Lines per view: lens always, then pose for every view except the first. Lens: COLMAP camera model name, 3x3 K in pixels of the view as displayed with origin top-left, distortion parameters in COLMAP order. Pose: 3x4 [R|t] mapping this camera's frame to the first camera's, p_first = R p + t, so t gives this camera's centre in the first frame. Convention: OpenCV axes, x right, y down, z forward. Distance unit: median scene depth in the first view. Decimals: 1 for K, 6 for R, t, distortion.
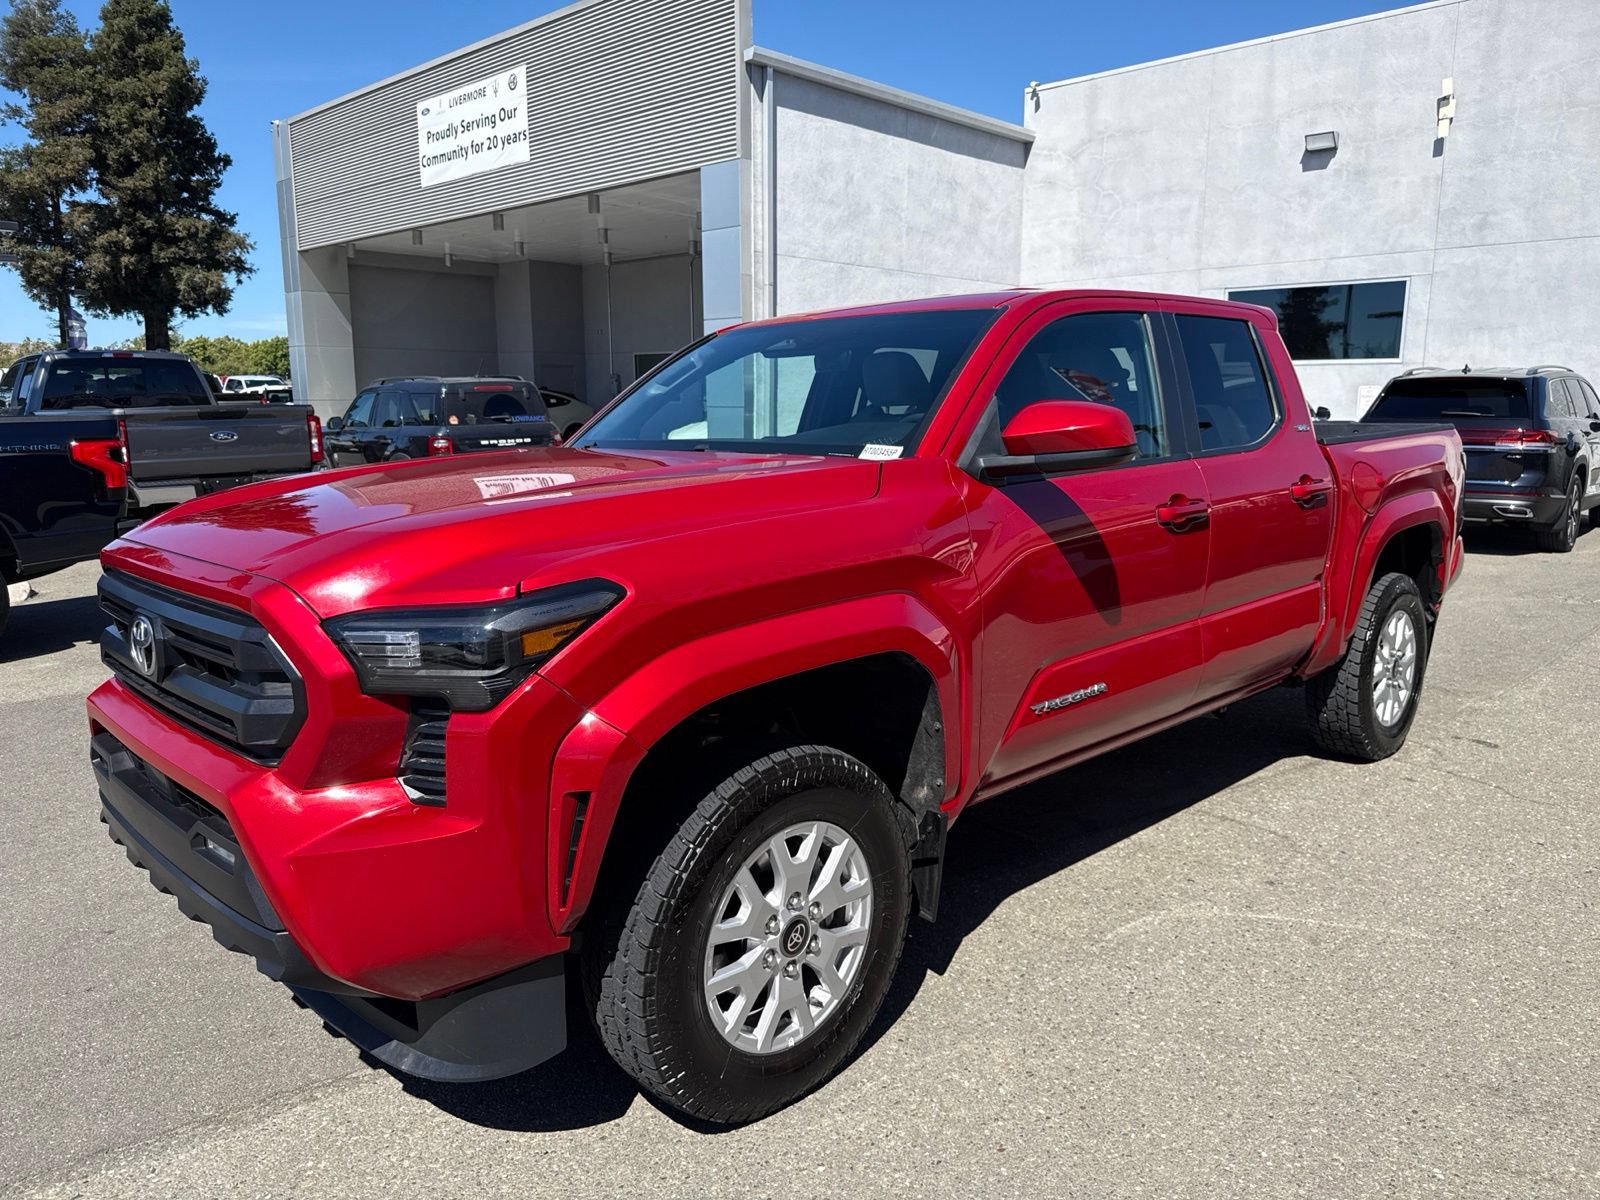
lens RADIAL K [[1149.9, 0, 834.5], [0, 1149.9, 602.1], [0, 0, 1]] dist [0.024768, -0.025111]
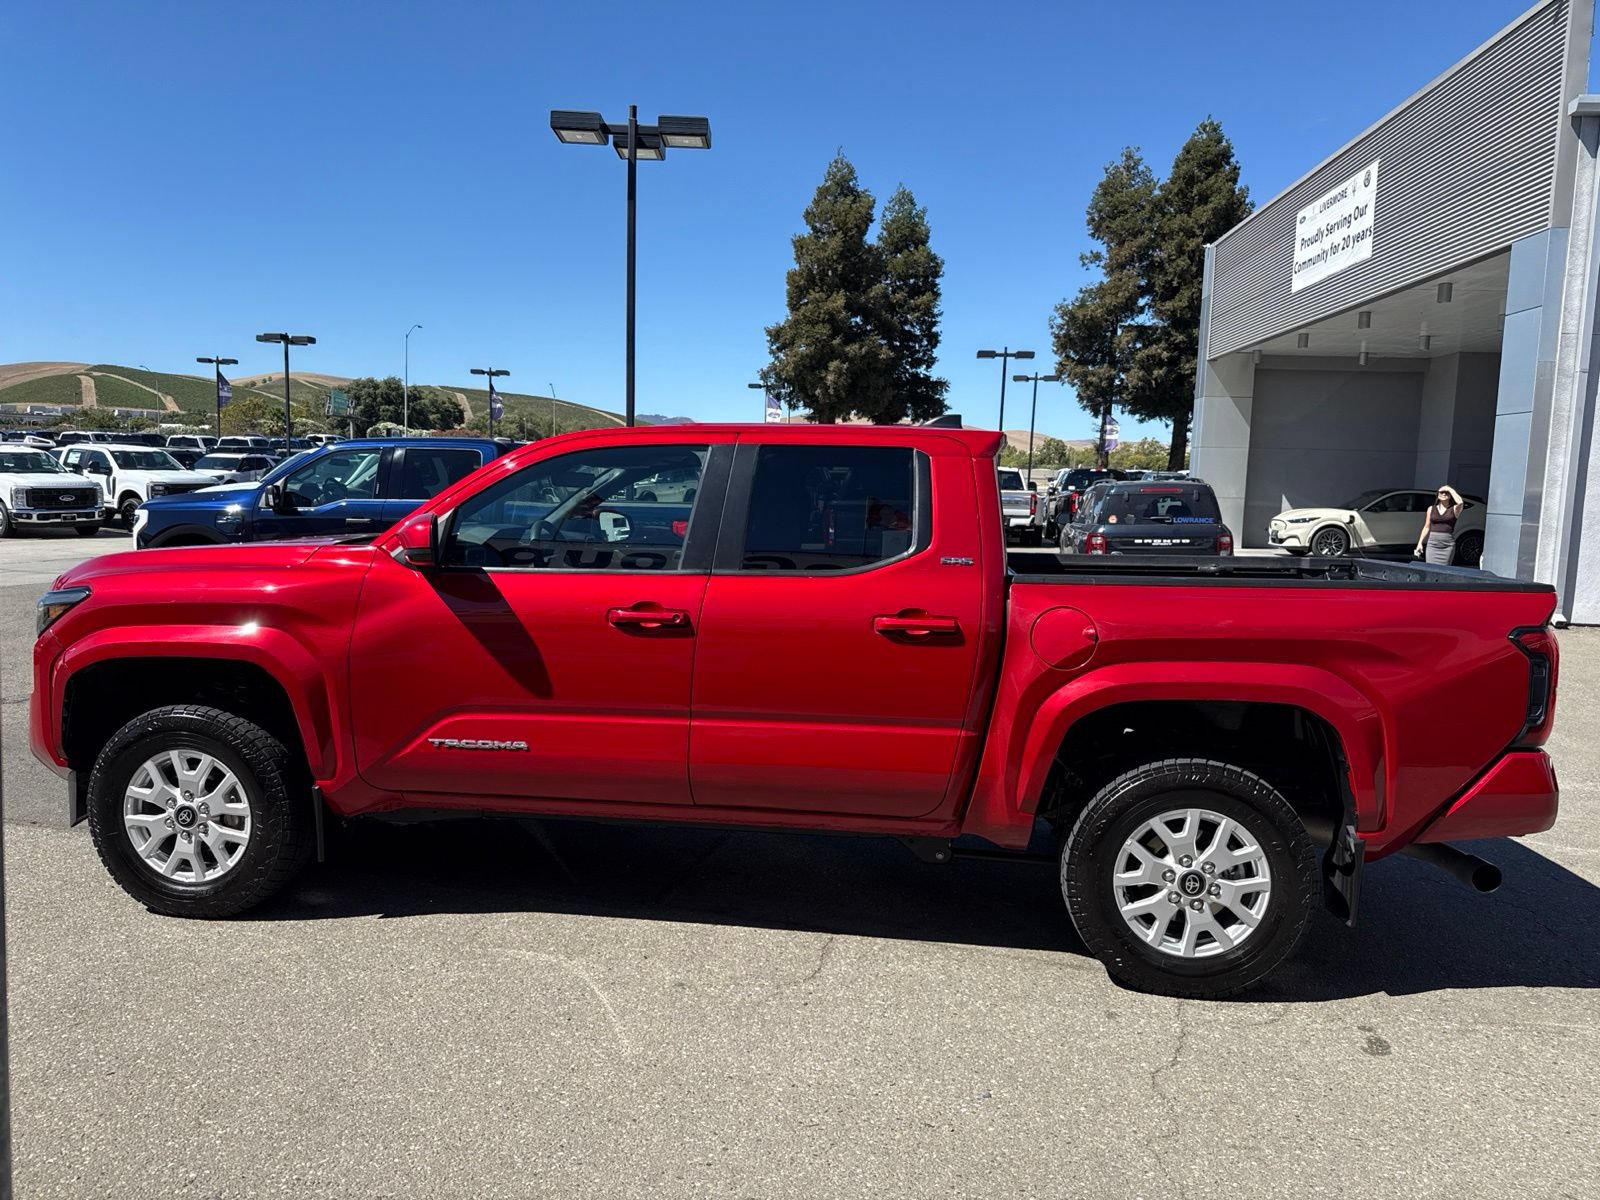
lens RADIAL K [[1149.9, 0, 787.6], [0, 1149.9, 604.2], [0, 0, 1]] dist [0.024768, -0.025111]
pose [[0.622992, 0.105404, -0.775095, 0.192502], [-0.166483, 0.986044, 0.000278, -0.017764], [0.764307, 0.128867, 0.631845, 0.059988]]
